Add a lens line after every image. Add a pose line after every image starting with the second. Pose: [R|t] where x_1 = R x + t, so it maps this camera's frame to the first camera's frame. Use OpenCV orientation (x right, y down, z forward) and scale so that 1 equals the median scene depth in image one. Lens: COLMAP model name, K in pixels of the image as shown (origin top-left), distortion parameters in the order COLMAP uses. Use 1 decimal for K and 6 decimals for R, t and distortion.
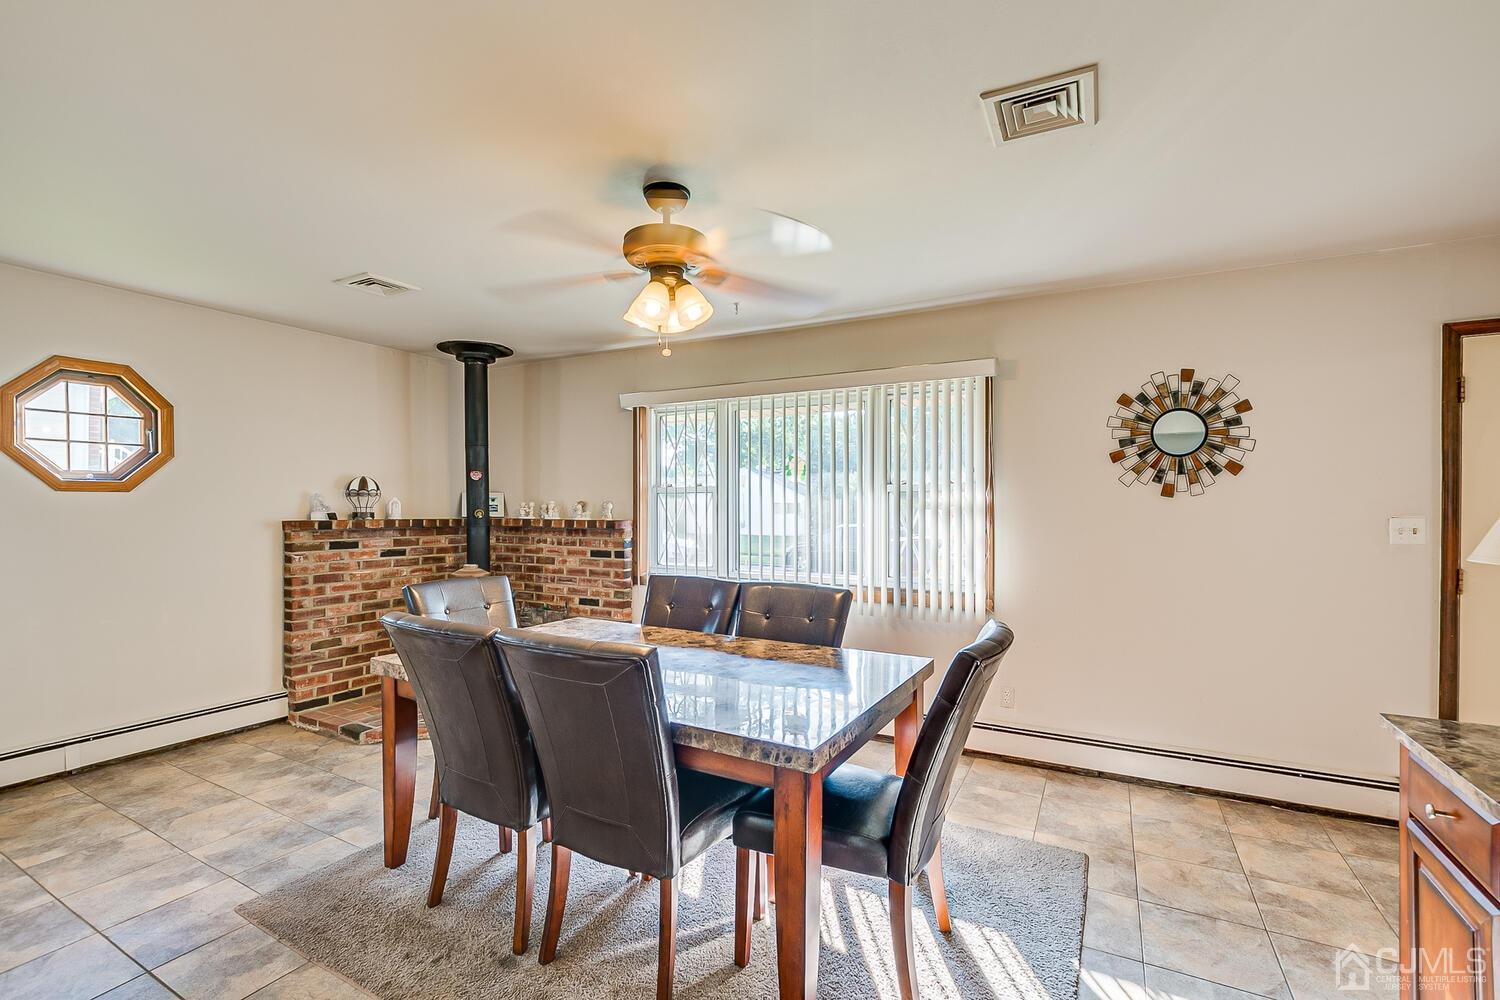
lens RADIAL K [[662.0, 0, 747.0], [0, 662.0, 510.6], [0, 0, 1]] dist [-0.011713, 0.000098]
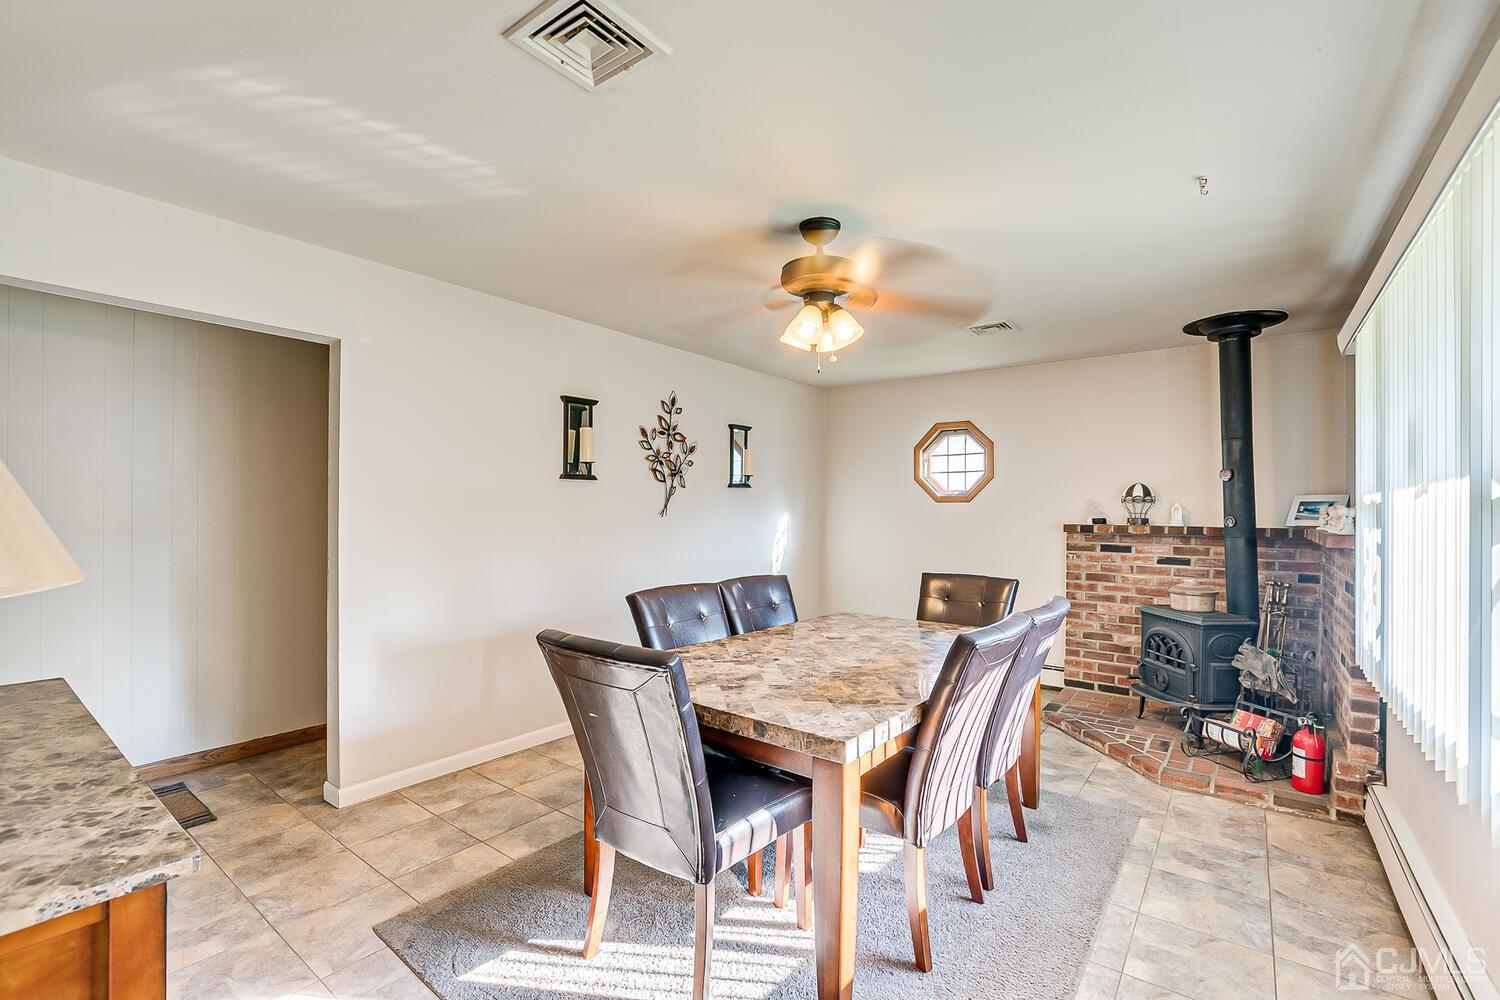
lens RADIAL K [[662.0, 0, 747.0], [0, 662.0, 510.6], [0, 0, 1]] dist [-0.011713, 0.000098]
pose [[-0.150297, -0.003687, -0.988634, 0.535970], [-0.012252, 0.999923, -0.001866, 0.000152], [0.988565, 0.011832, -0.150330, 0.569095]]
